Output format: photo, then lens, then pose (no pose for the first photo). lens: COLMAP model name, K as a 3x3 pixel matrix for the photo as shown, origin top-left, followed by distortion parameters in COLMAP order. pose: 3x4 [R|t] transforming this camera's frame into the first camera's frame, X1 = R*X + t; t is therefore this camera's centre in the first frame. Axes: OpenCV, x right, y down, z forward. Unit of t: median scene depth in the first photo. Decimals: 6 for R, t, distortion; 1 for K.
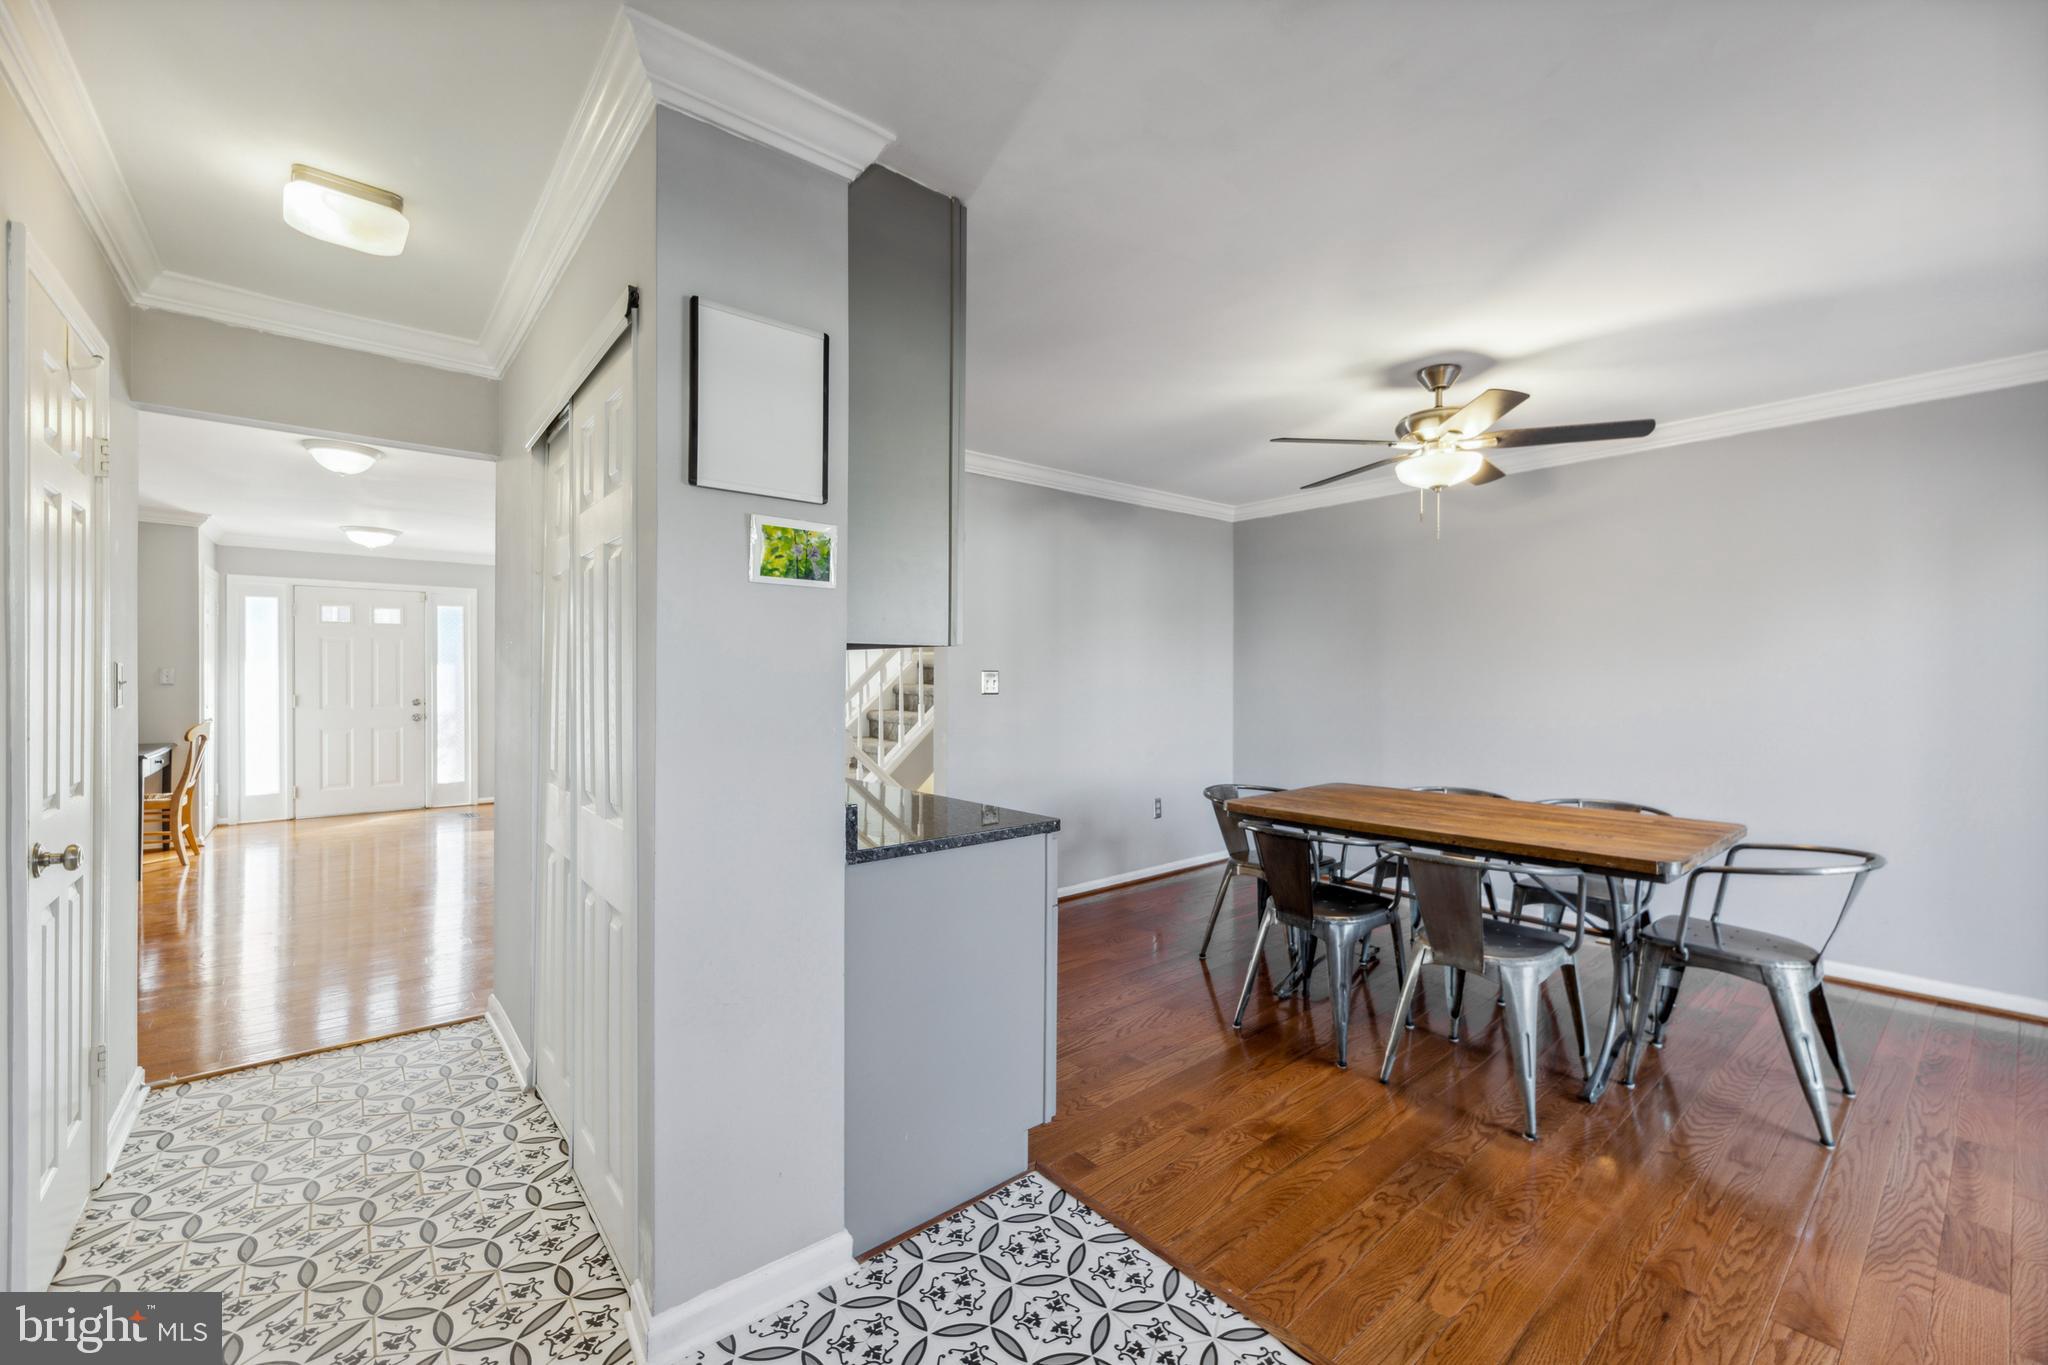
lens RADIAL K [[841.0, 0, 1021.5], [0, 841.0, 686.7], [0, 0, 1]] dist [-0.000601, 0.000207]
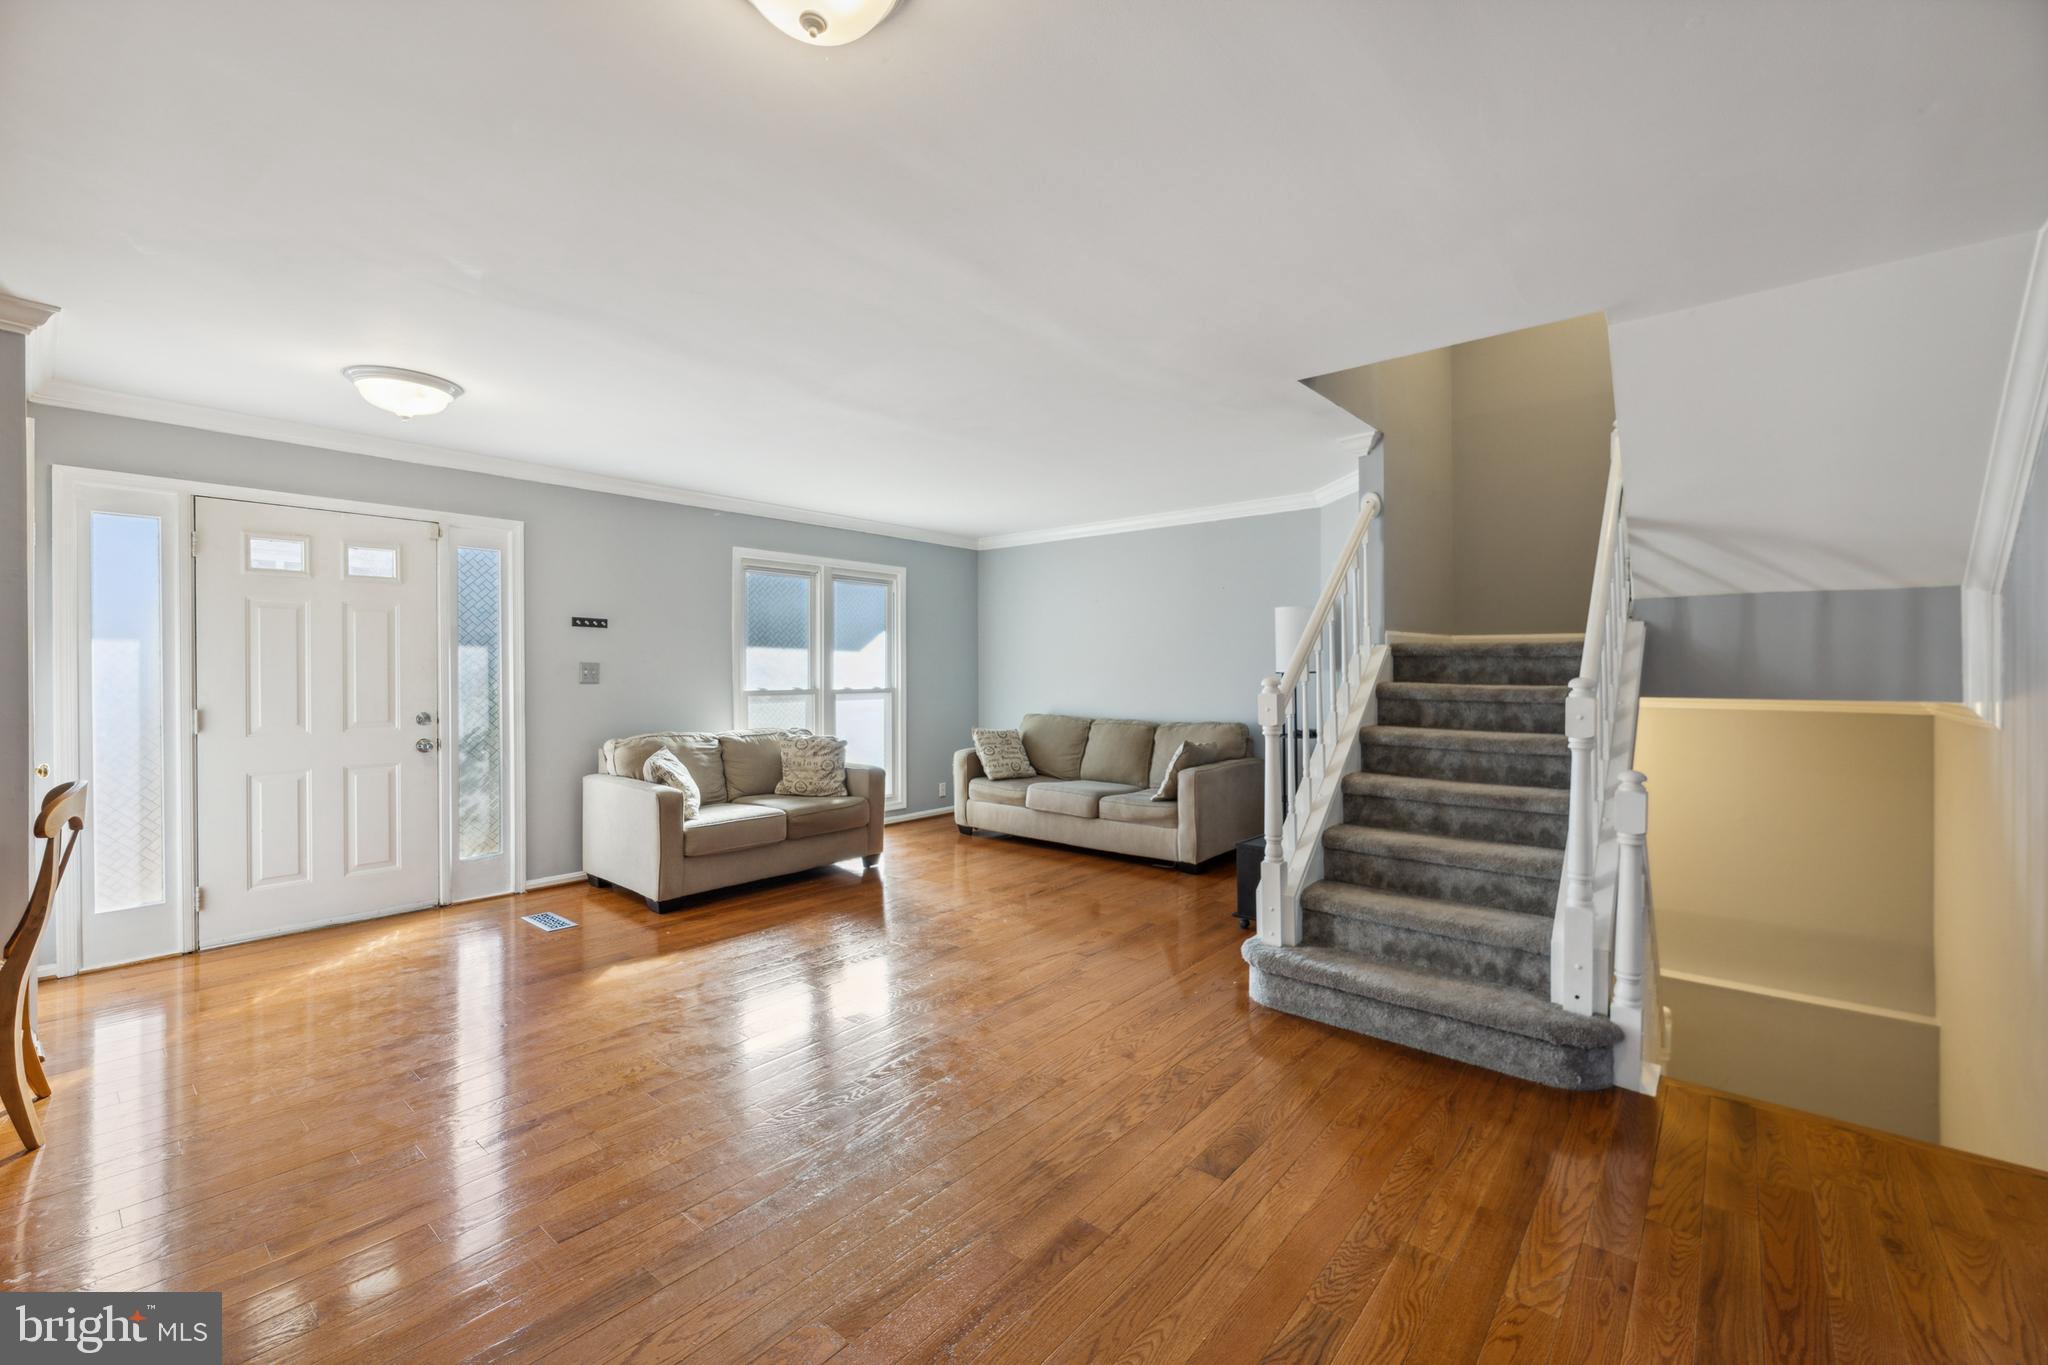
lens RADIAL K [[854.0, 0, 1028.8], [0, 854.0, 671.2], [0, 0, 1]] dist [0.001229, 0.000291]
pose [[0.981063, -0.008101, 0.193520, -0.458515], [0.009858, 0.999918, -0.008121, -0.004235], [-0.193439, 0.009875, 0.981063, 0.382646]]
